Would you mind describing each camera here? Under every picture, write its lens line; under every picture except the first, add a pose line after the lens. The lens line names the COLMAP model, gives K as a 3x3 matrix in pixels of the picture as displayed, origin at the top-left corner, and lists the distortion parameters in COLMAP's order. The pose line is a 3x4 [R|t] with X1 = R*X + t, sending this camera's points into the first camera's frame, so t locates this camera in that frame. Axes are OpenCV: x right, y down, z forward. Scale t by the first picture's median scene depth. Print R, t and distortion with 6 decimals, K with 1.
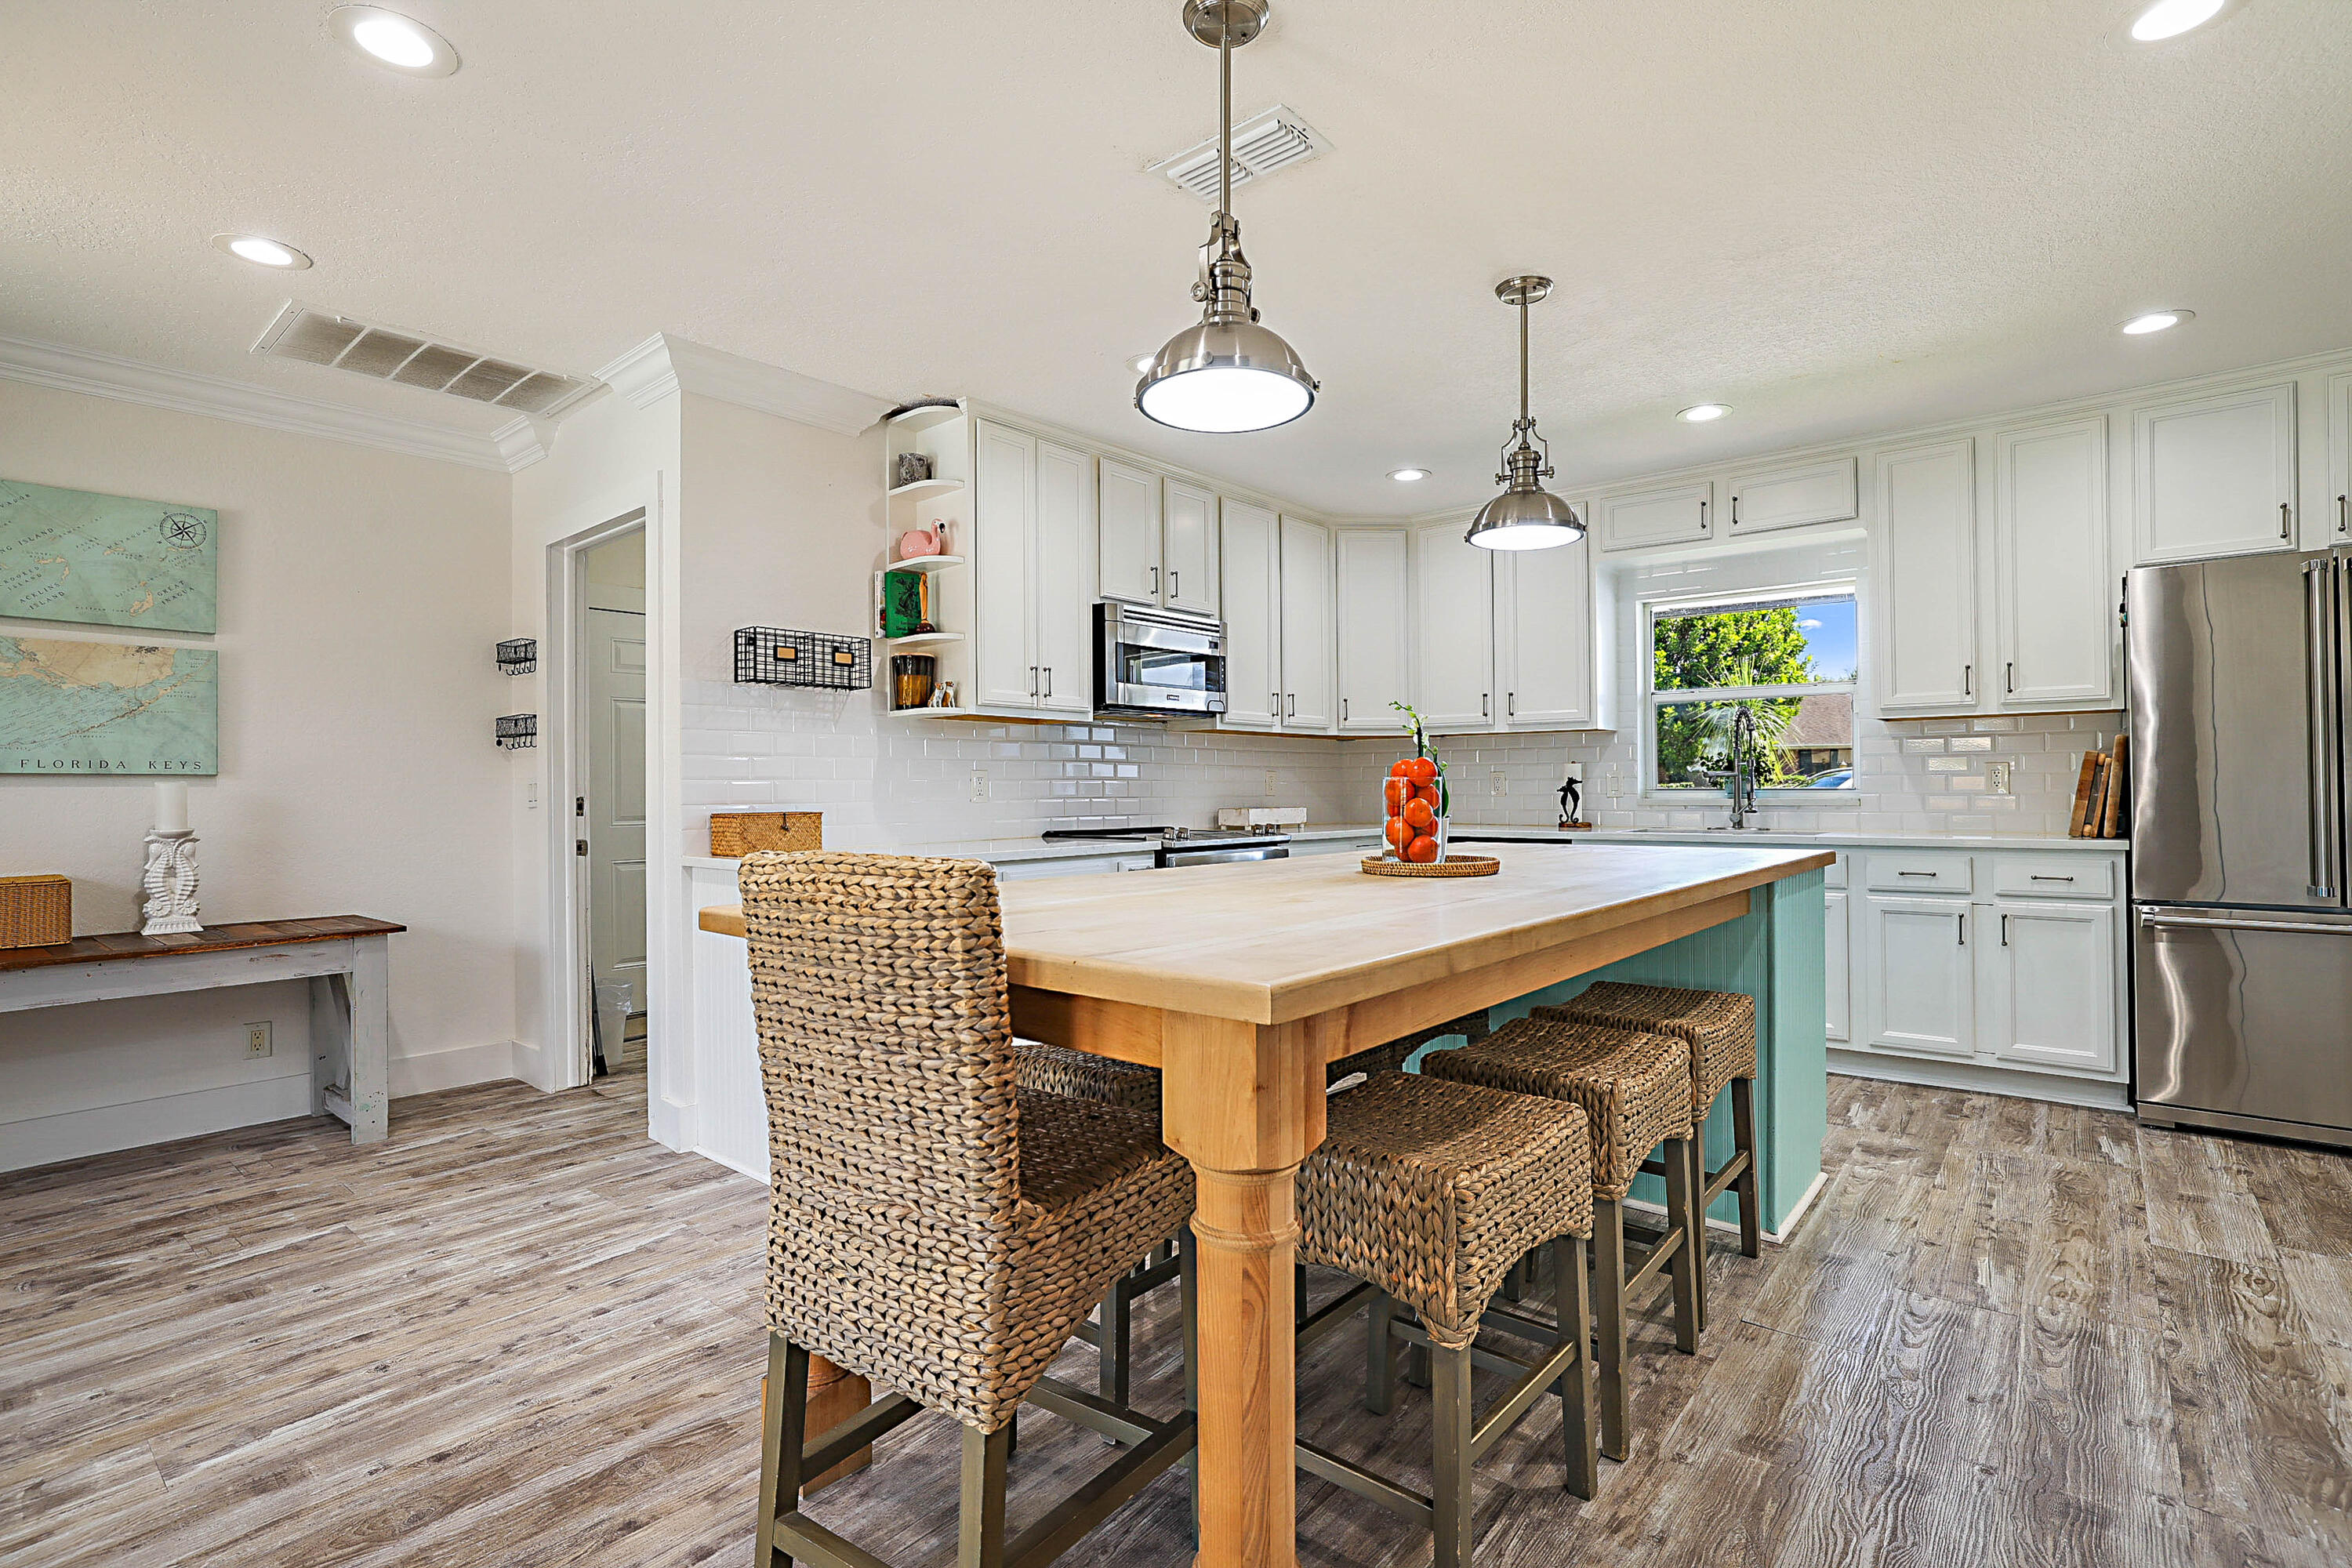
lens RADIAL K [[1106.9, 0, 1169.5], [0, 1106.9, 777.2], [0, 0, 1]] dist [-0.022661, 0.013122]
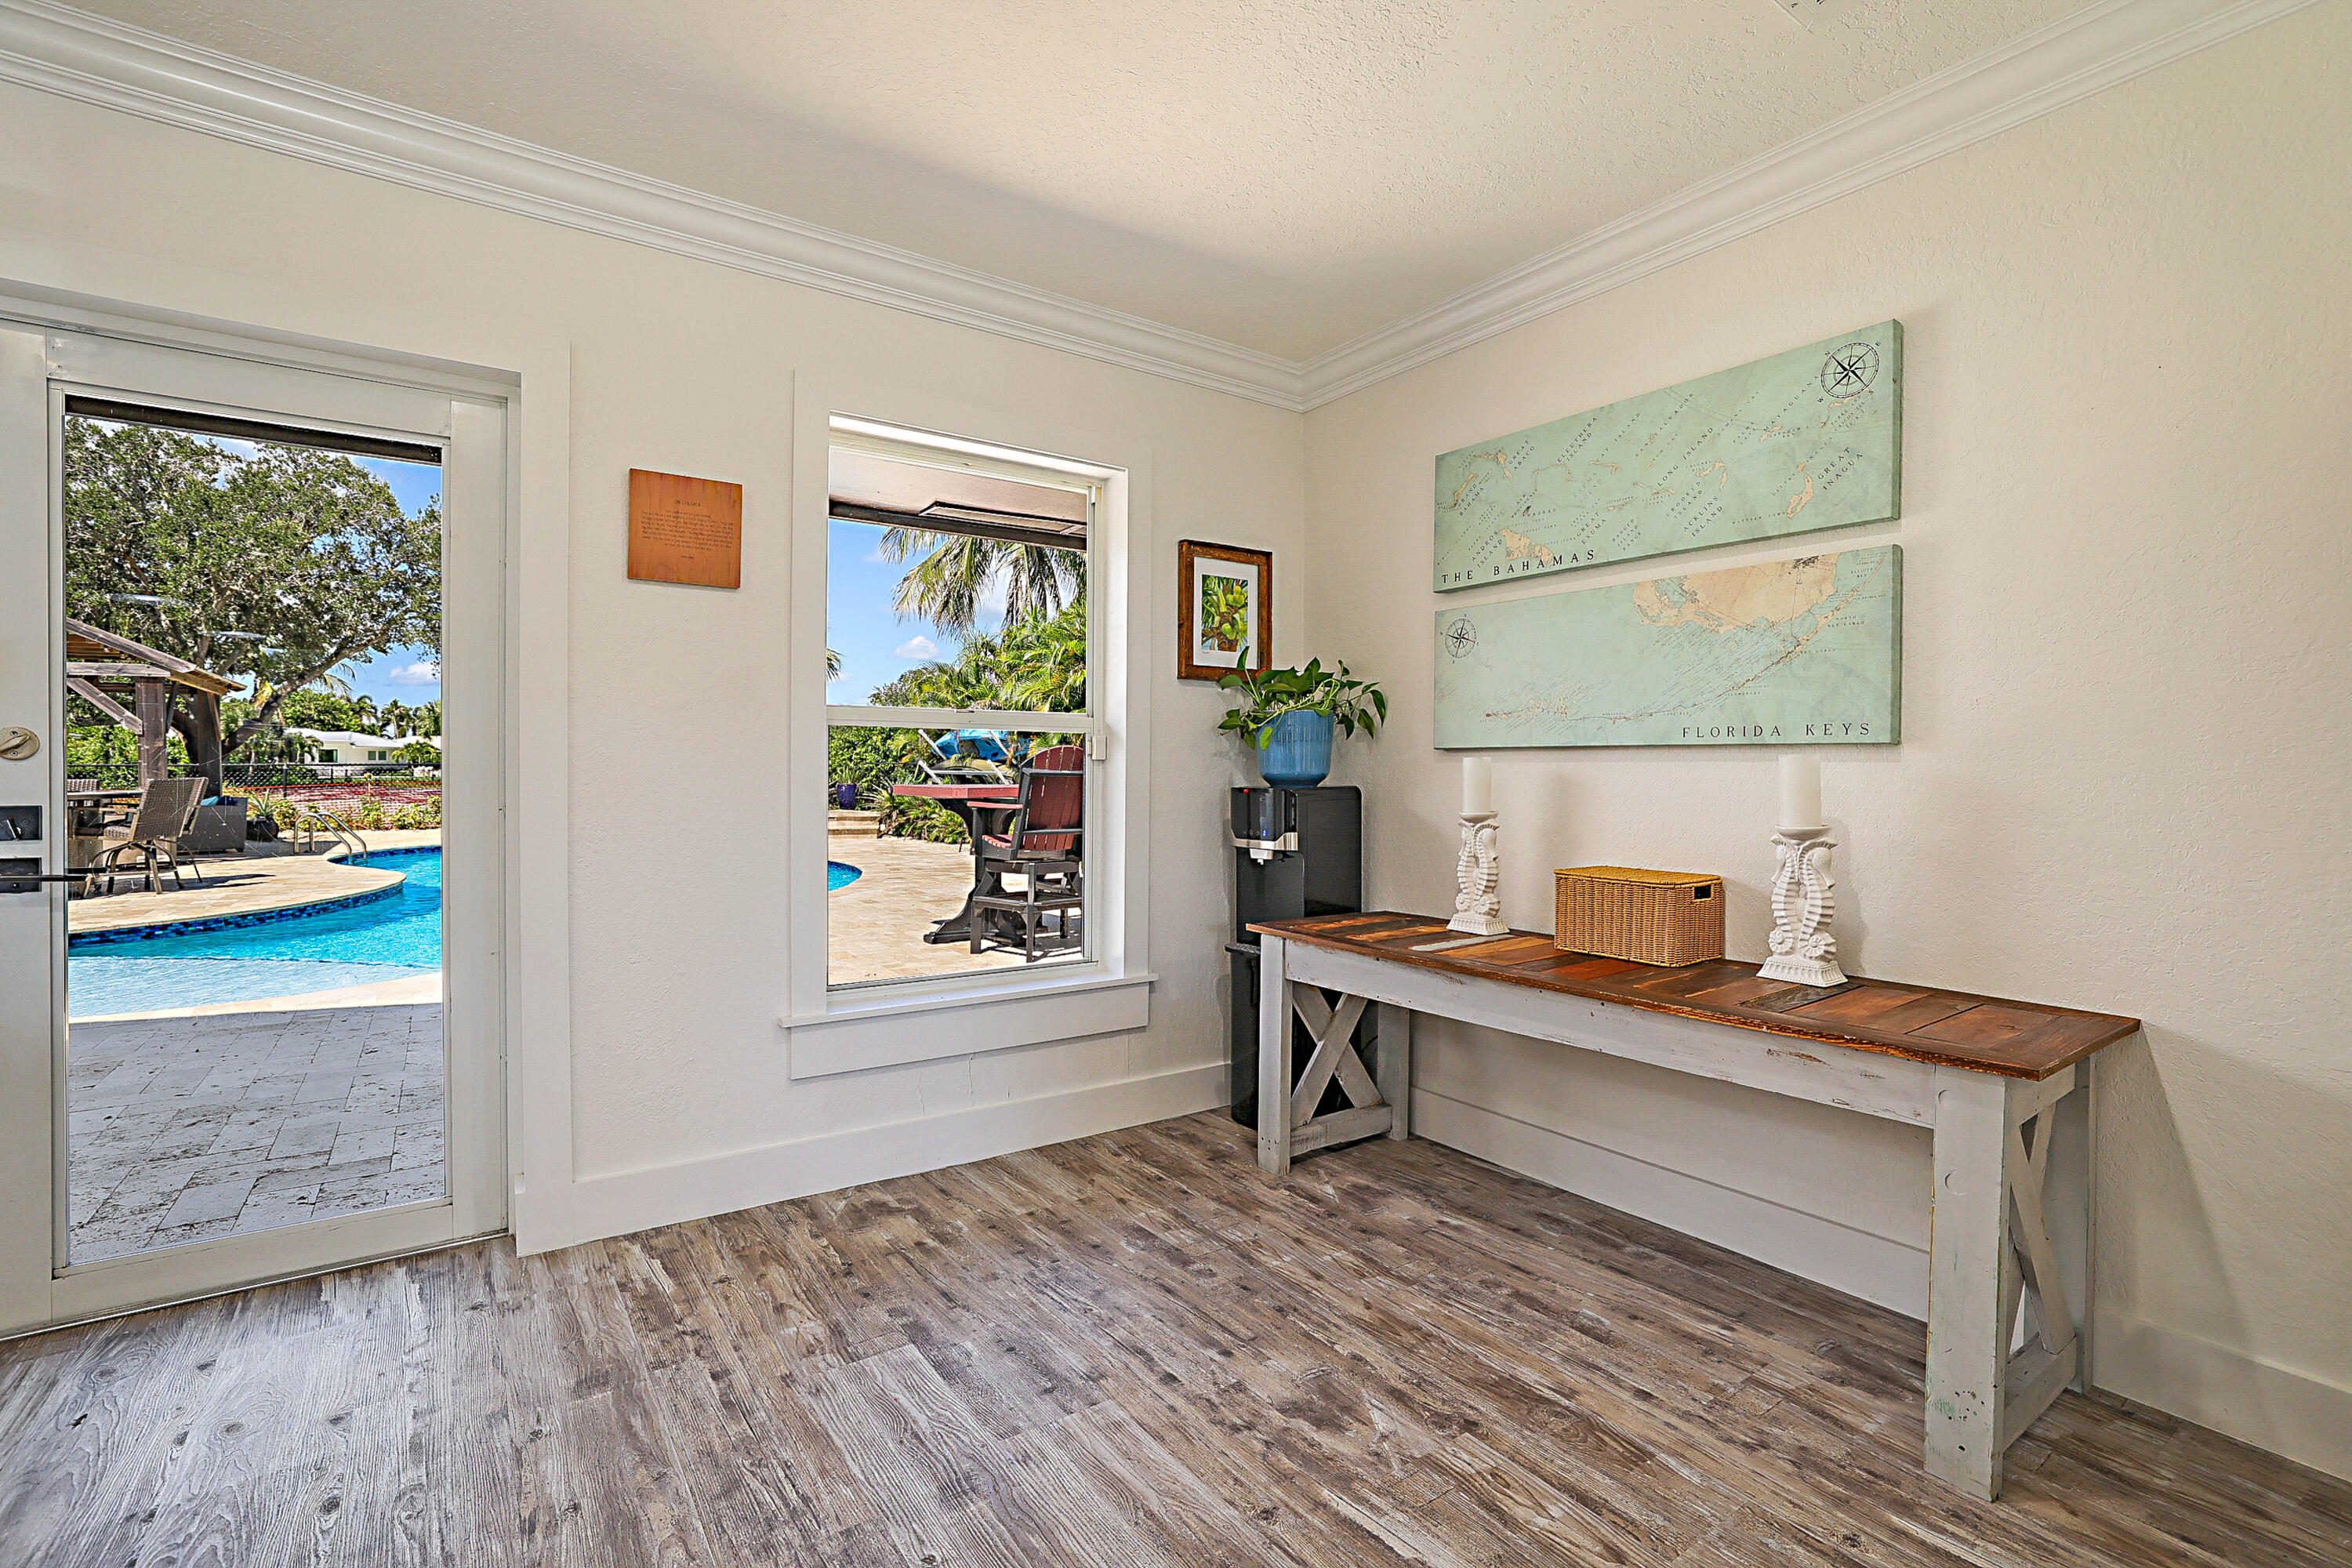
lens RADIAL K [[1060.9, 0, 1162.8], [0, 1060.9, 774.8], [0, 0, 1]] dist [-0.027123, 0.009137]
pose [[-0.259891, 0.012418, -0.965558, -0.192524], [0.005424, 0.999920, 0.011400, 0.007441], [0.965623, -0.002275, -0.259937, 0.793909]]
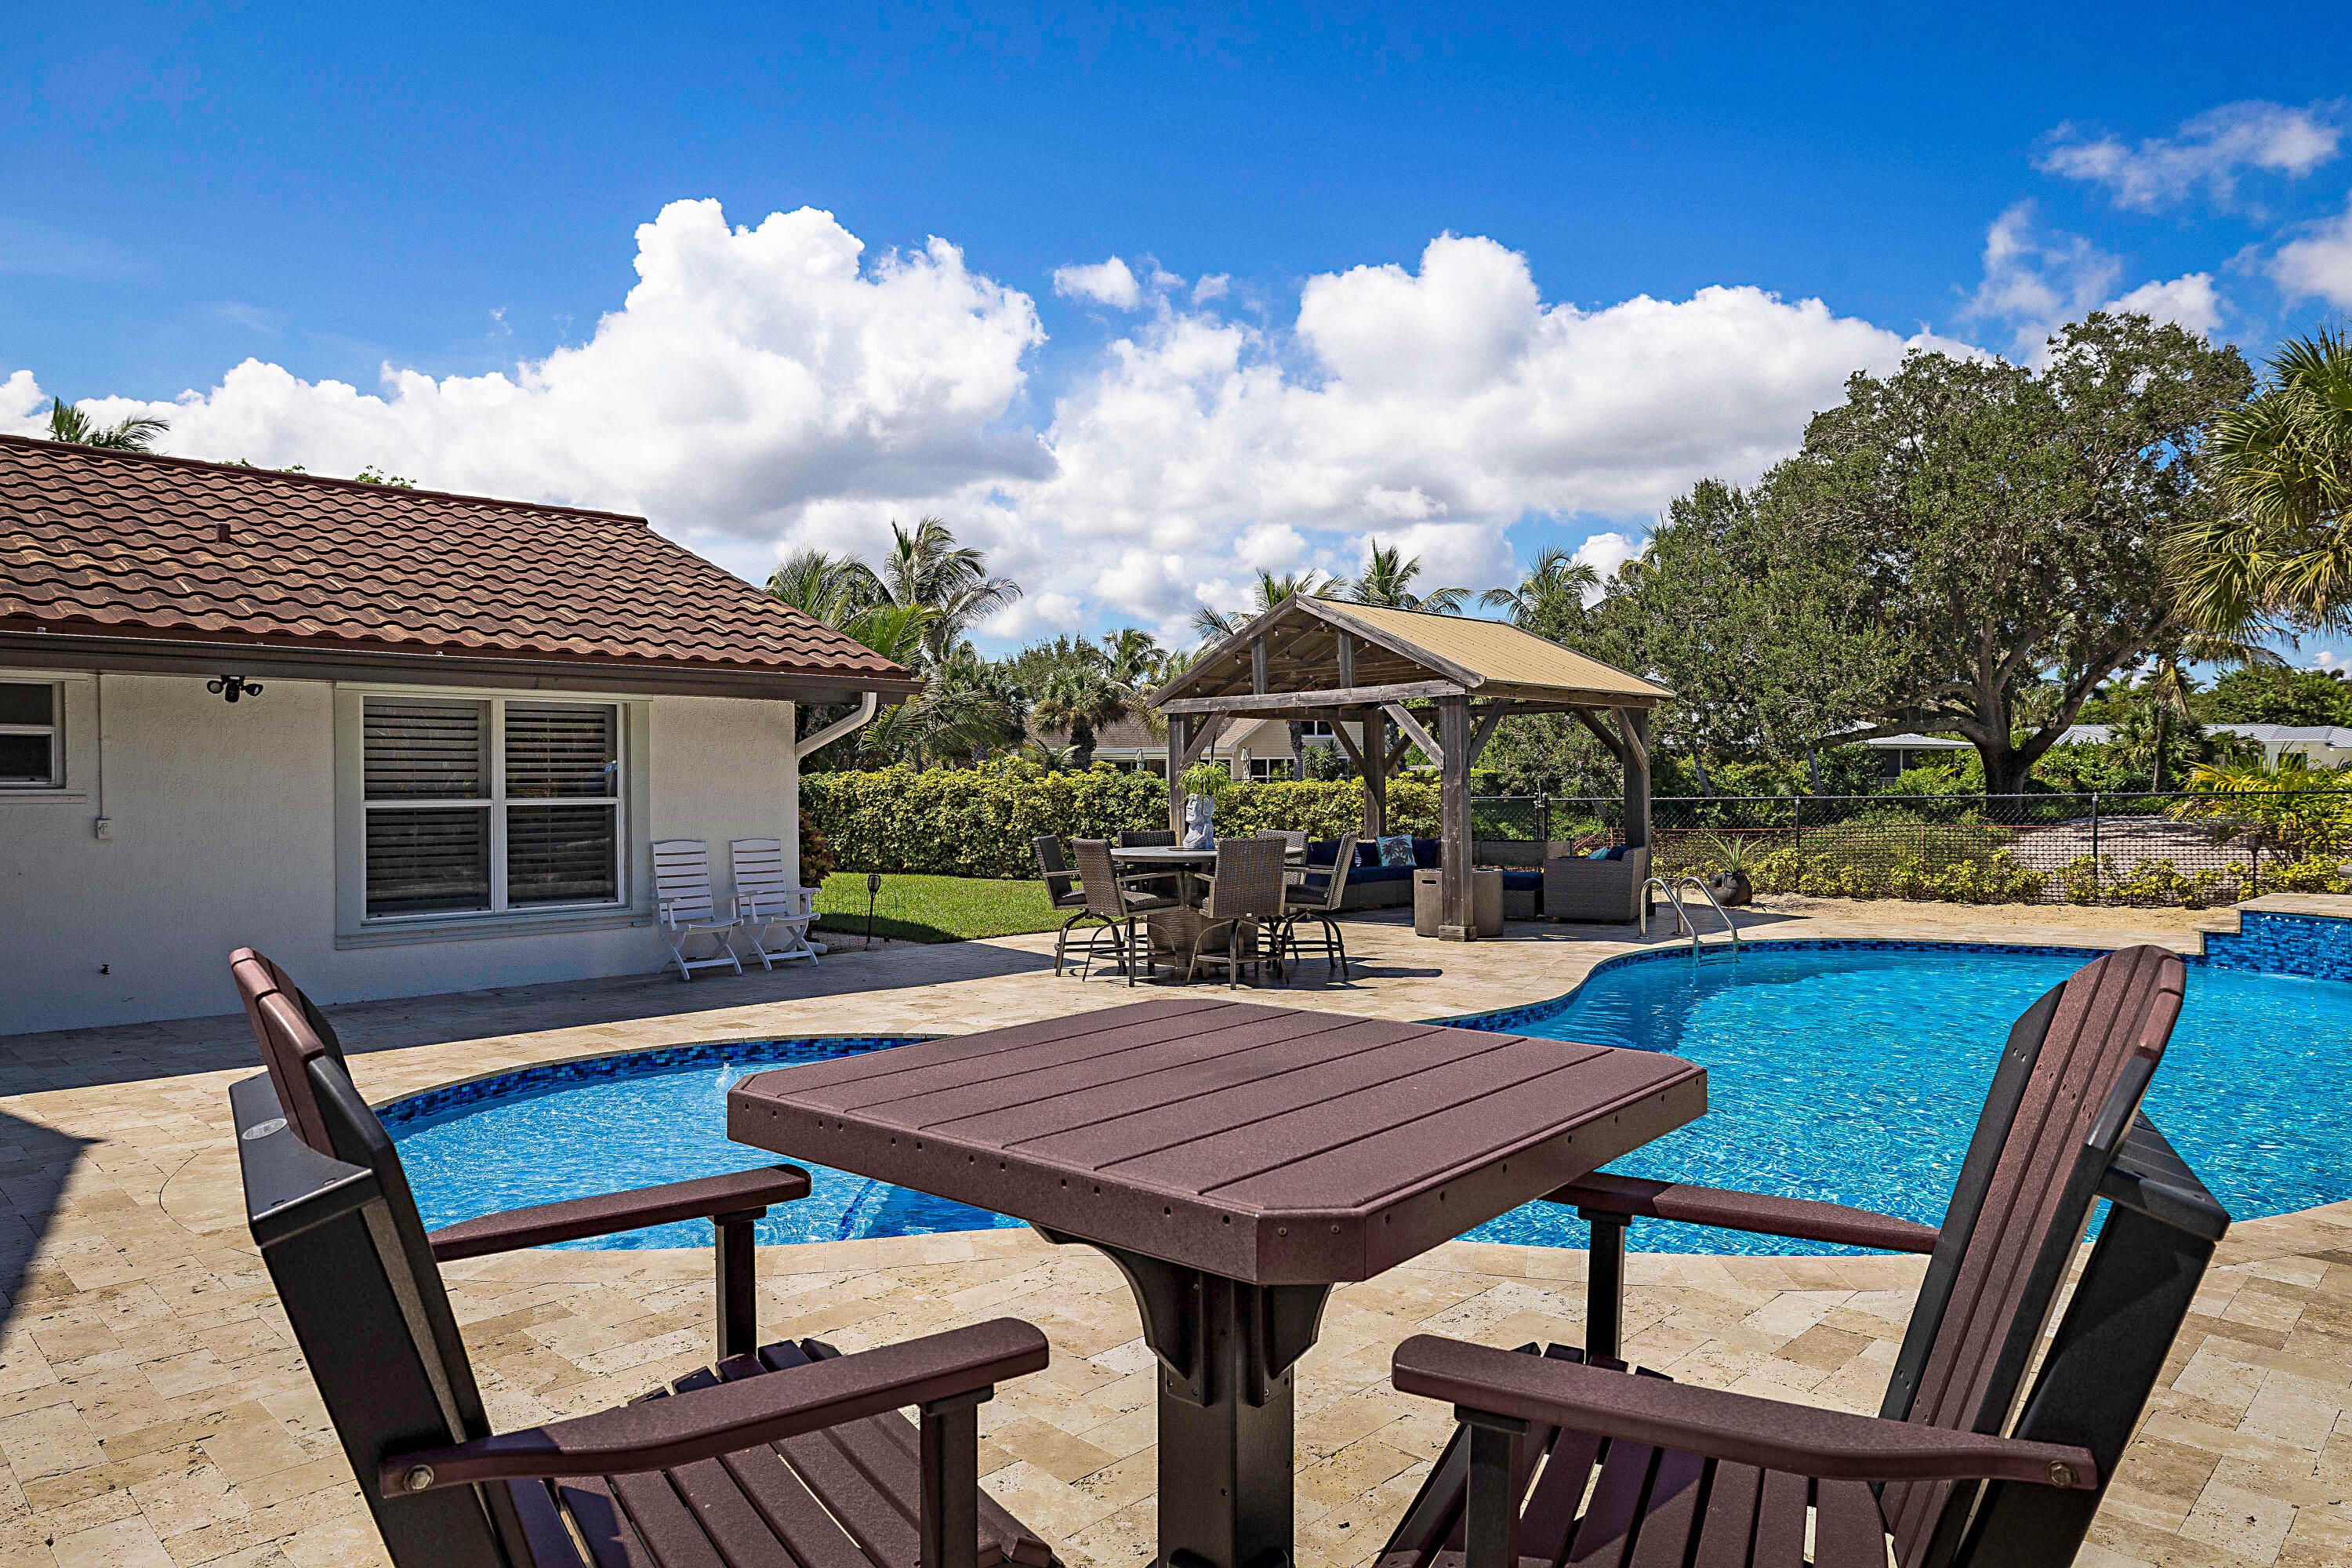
lens RADIAL K [[1471.3, 0, 1174.5], [0, 1471.3, 783.3], [0, 0, 1]] dist [-0.000312, -0.001388]
pose [[-0.997418, 0.013953, 0.070443, -2.212565], [0.013699, 0.999898, -0.004096, -0.063267], [-0.070493, -0.003120, -0.997507, 0.494191]]
